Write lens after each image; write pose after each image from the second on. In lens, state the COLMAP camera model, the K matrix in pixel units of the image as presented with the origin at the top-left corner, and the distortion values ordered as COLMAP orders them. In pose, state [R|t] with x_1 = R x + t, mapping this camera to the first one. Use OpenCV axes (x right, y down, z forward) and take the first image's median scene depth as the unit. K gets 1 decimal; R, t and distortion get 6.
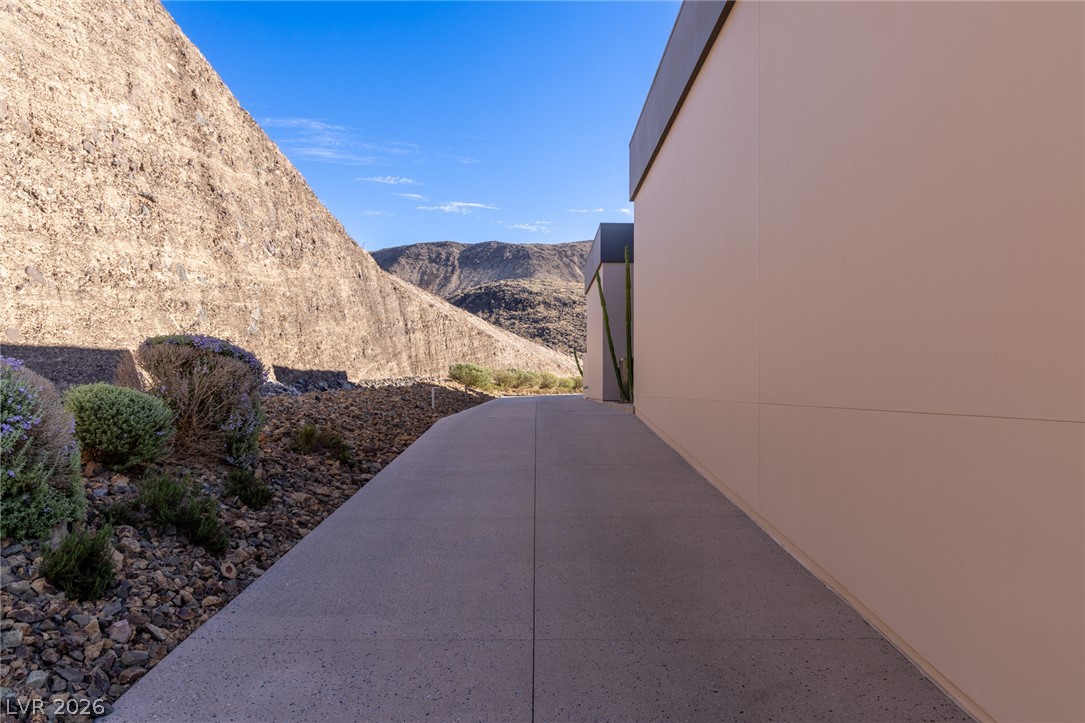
lens RADIAL K [[811.8, 0, 542.5], [0, 811.8, 361.5], [0, 0, 1]] dist [0.093861, 0.000285]
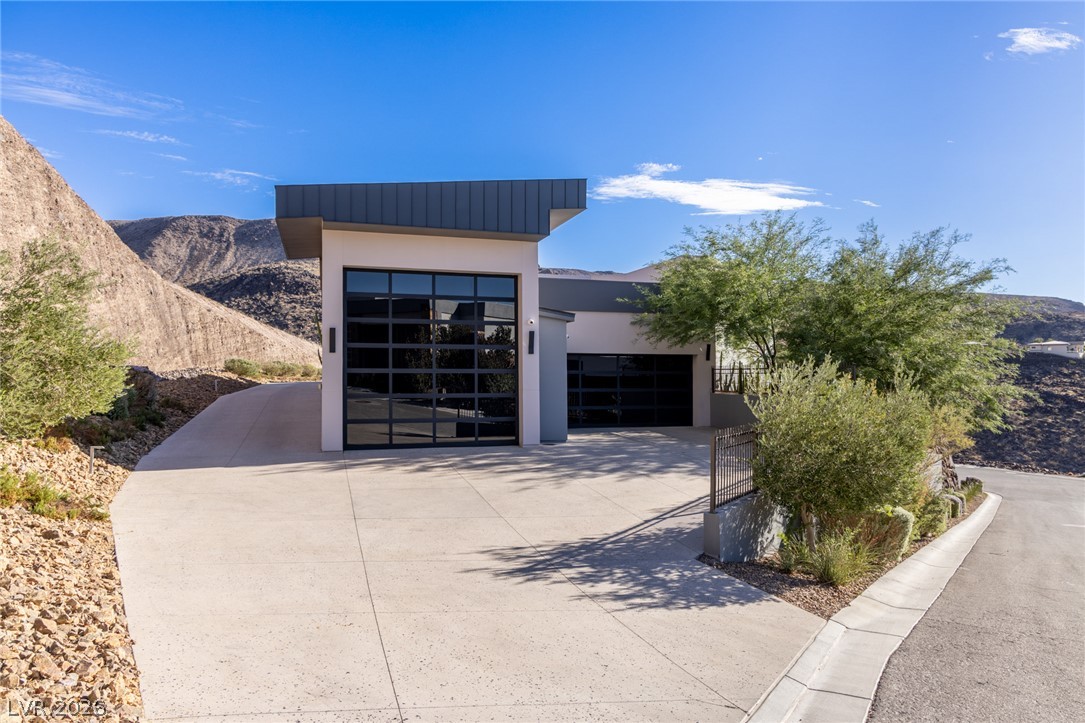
lens RADIAL K [[811.8, 0, 542.5], [0, 811.8, 361.5], [0, 0, 1]] dist [0.093861, 0.000285]
pose [[0.967473, 0.006345, 0.252896, 0.038672], [-0.011370, 0.999766, 0.018412, -0.018633], [-0.252720, -0.020689, 0.967318, -0.351943]]
